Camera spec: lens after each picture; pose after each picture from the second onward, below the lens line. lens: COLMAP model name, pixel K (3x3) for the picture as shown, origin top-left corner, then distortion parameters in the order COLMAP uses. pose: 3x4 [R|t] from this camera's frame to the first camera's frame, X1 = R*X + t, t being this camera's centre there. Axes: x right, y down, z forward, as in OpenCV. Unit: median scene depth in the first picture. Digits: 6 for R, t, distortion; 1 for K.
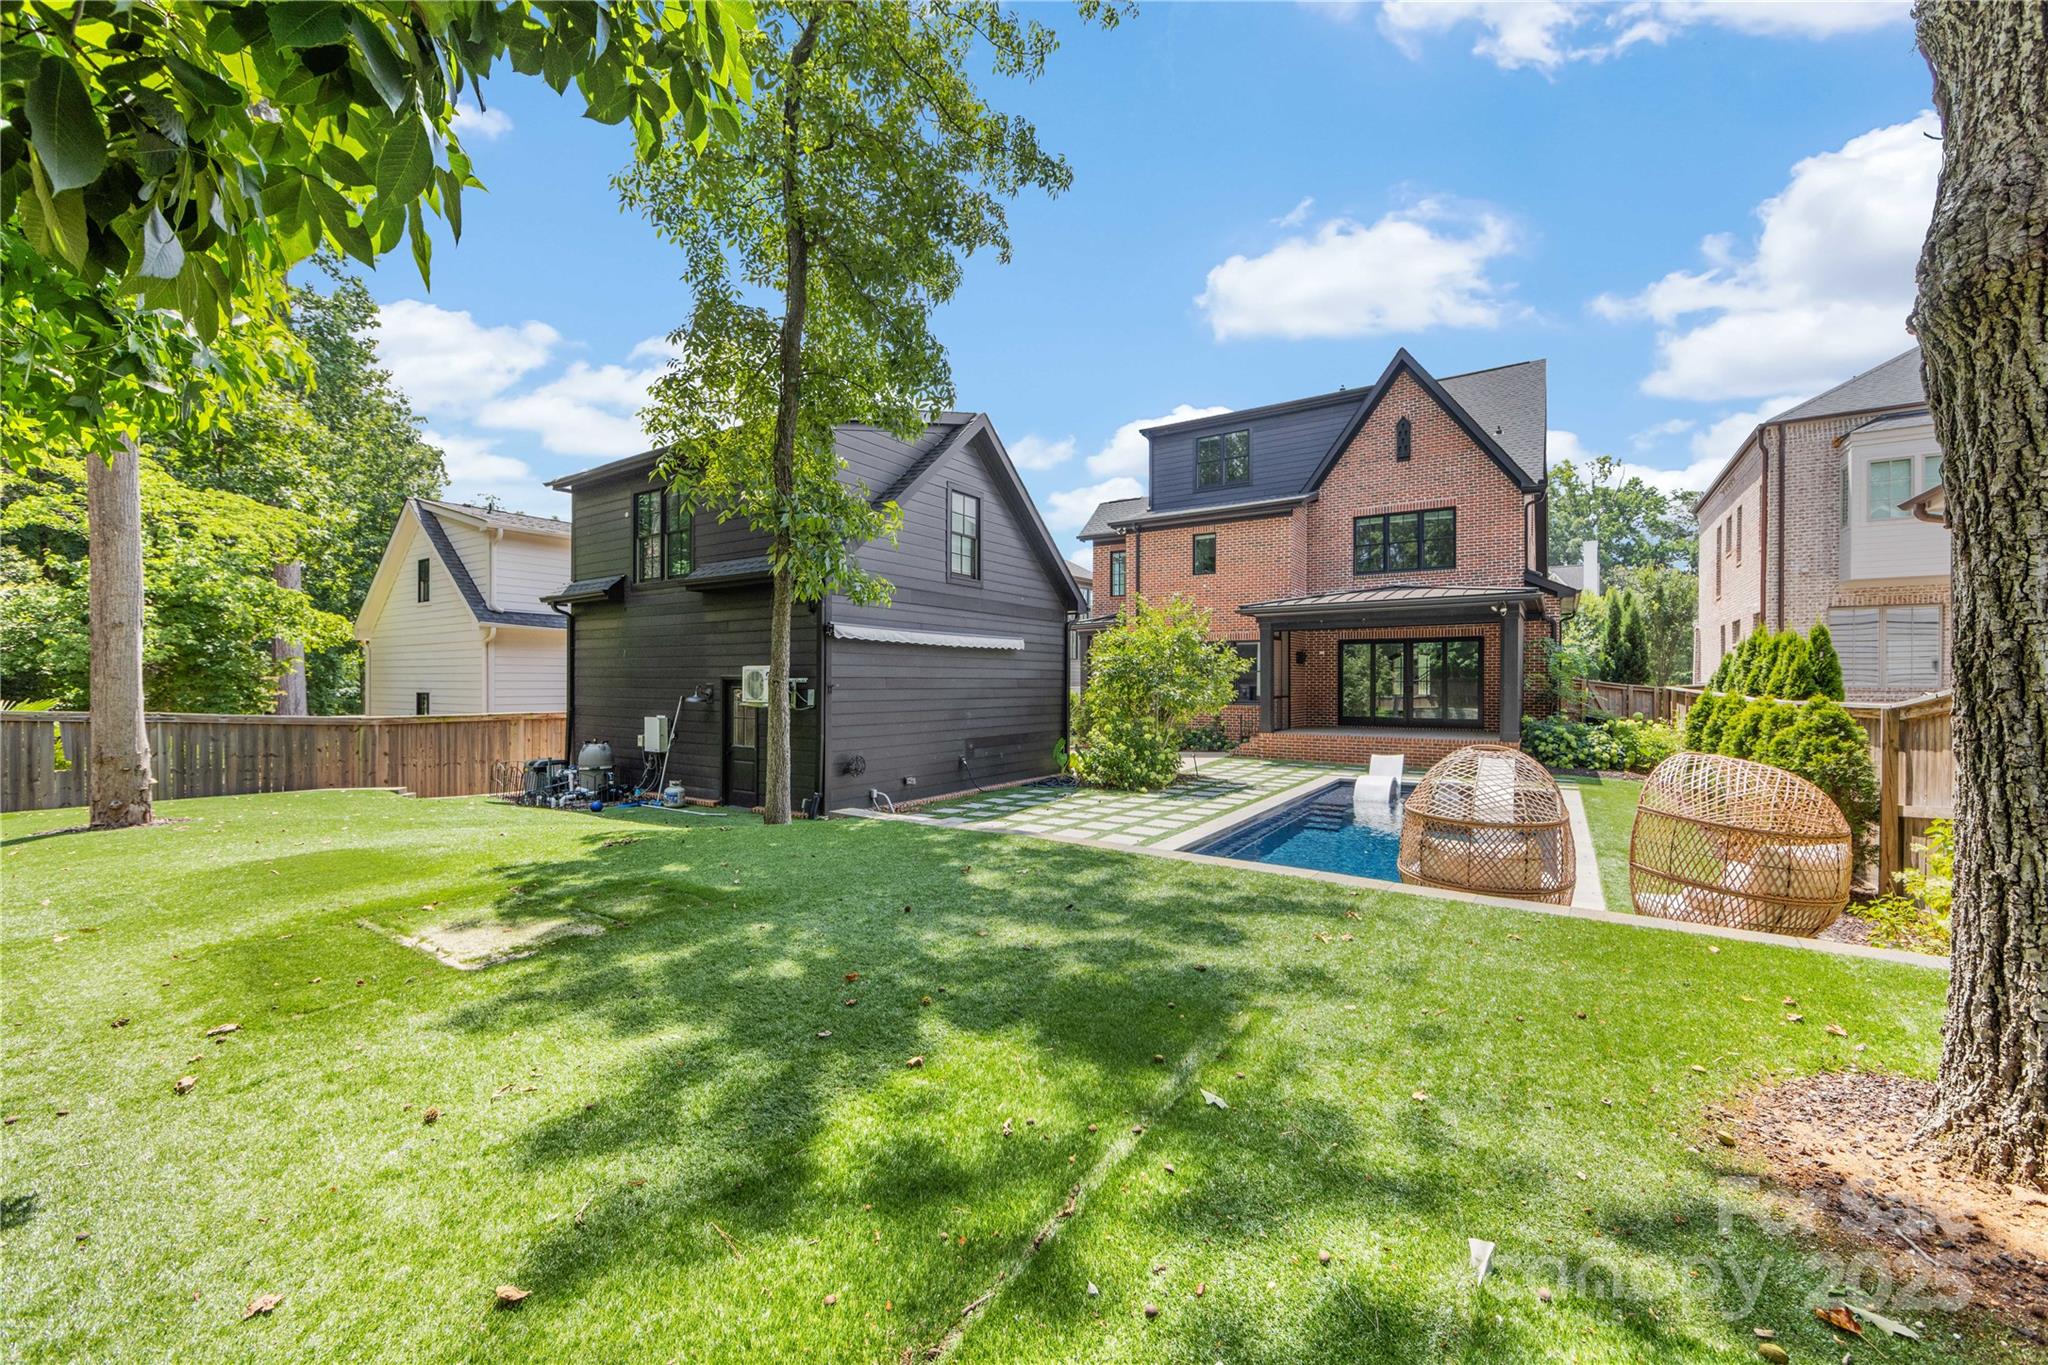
lens RADIAL K [[799.5, 0, 1024.0], [0, 799.5, 682.5], [0, 0, 1]] dist [0.000353, 0.000039]
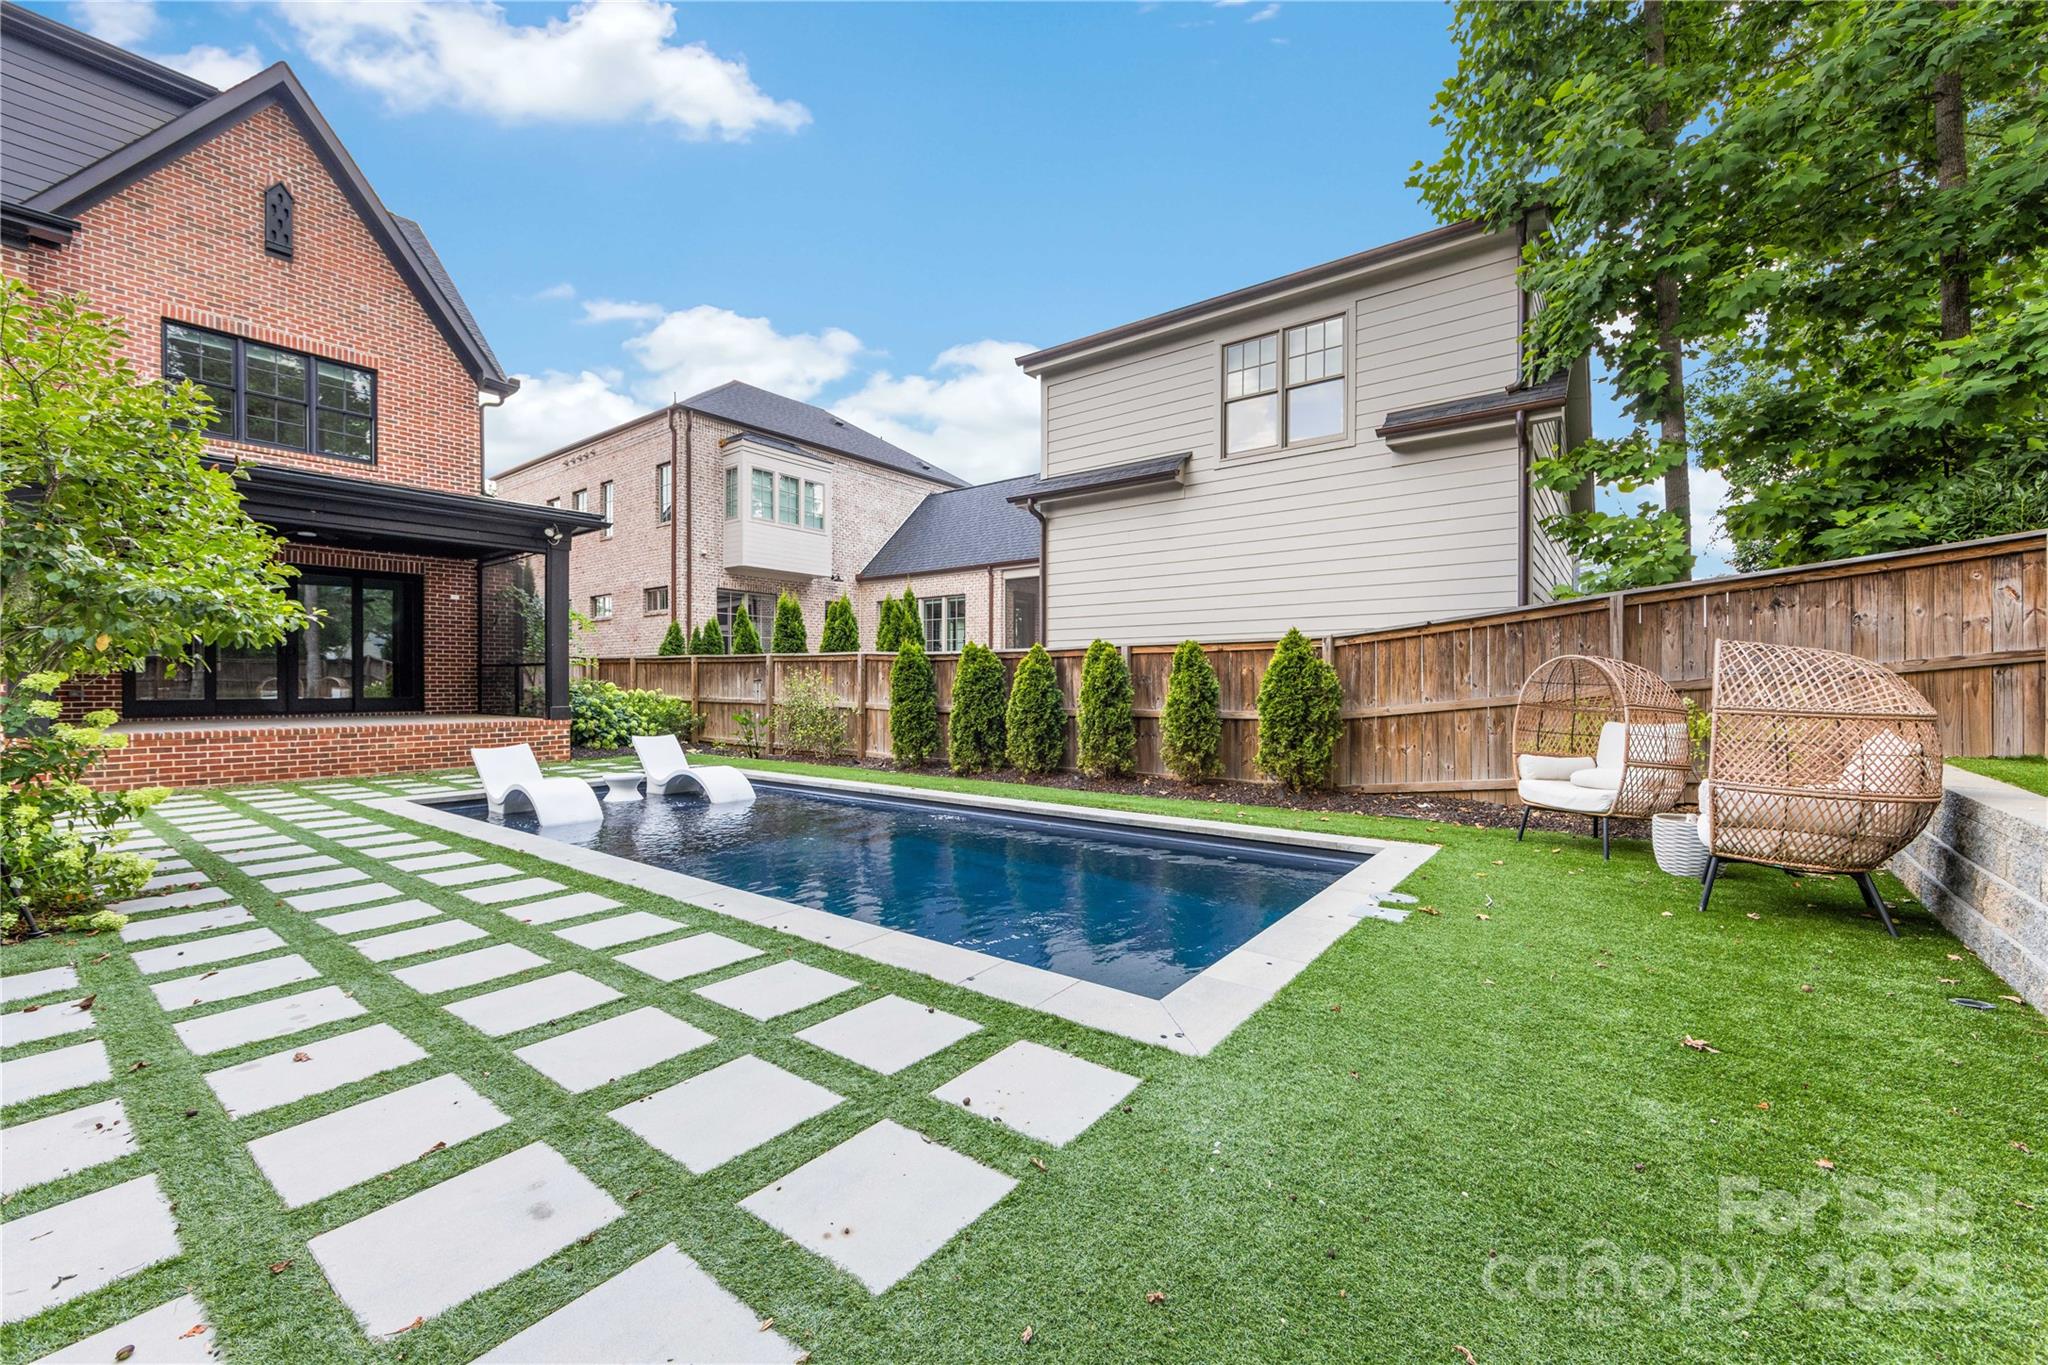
lens RADIAL K [[799.5, 0, 1024.0], [0, 799.5, 682.5], [0, 0, 1]] dist [0.000353, 0.000039]
pose [[0.057923, -0.004040, 0.998313, -0.077710], [0.005067, 0.999980, 0.003753, 0.032264], [-0.998308, 0.004841, 0.057942, 0.439150]]
